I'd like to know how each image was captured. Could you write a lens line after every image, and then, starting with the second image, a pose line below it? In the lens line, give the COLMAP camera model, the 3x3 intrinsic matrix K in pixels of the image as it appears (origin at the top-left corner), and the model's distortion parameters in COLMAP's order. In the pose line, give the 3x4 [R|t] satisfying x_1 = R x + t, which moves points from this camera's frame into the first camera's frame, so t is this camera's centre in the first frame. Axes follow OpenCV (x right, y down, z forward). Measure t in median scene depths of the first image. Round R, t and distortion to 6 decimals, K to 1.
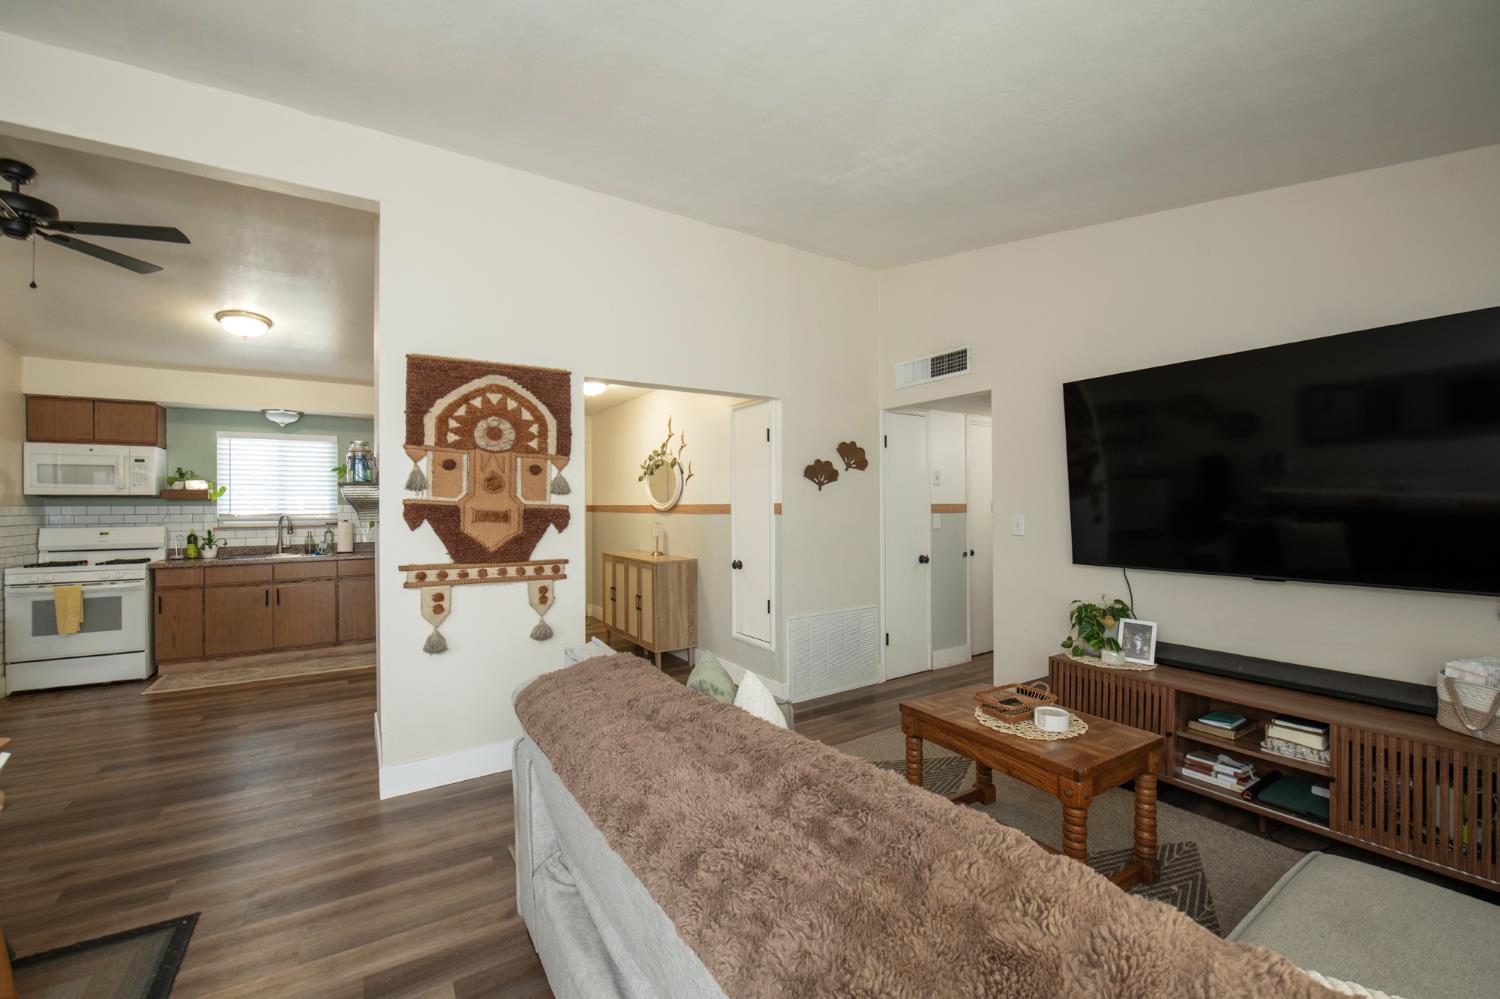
lens RADIAL K [[602.5, 0, 750.0], [0, 602.5, 499.5], [0, 0, 1]] dist [-0.014986, -0.000360]
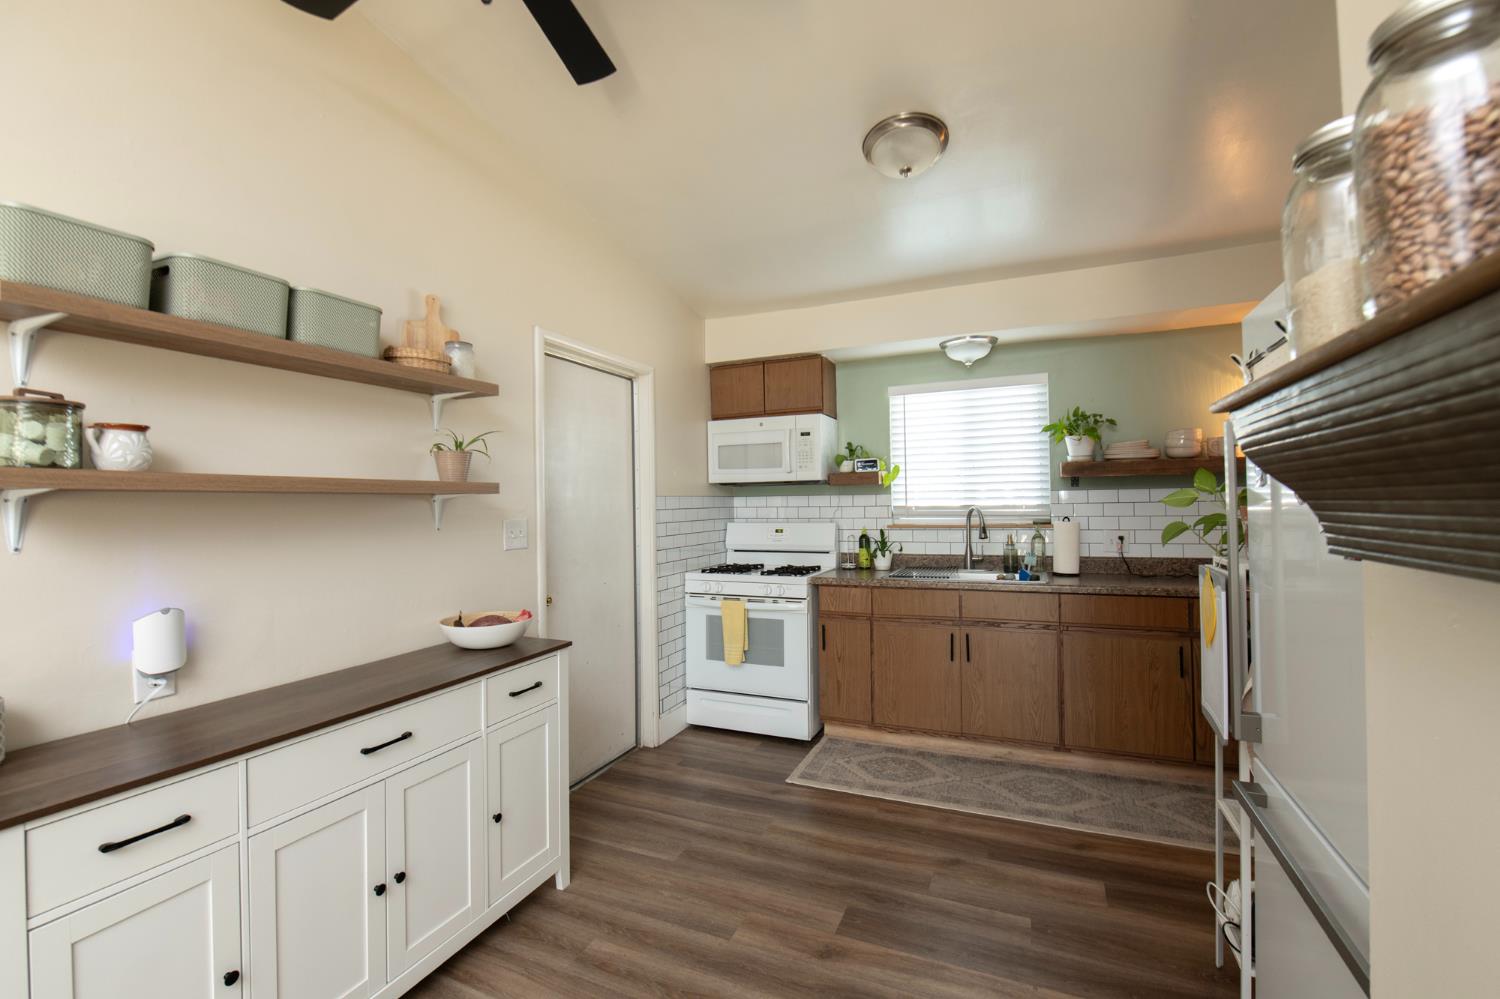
lens RADIAL K [[641.7, 0, 750.0], [0, 641.7, 499.5], [0, 0, 1]] dist [-0.000479, 0.000120]
pose [[0.544227, -0.004391, -0.838926, -0.376054], [0.020925, 0.999746, 0.008341, 0.007479], [0.838677, -0.022094, 0.544181, 0.478554]]
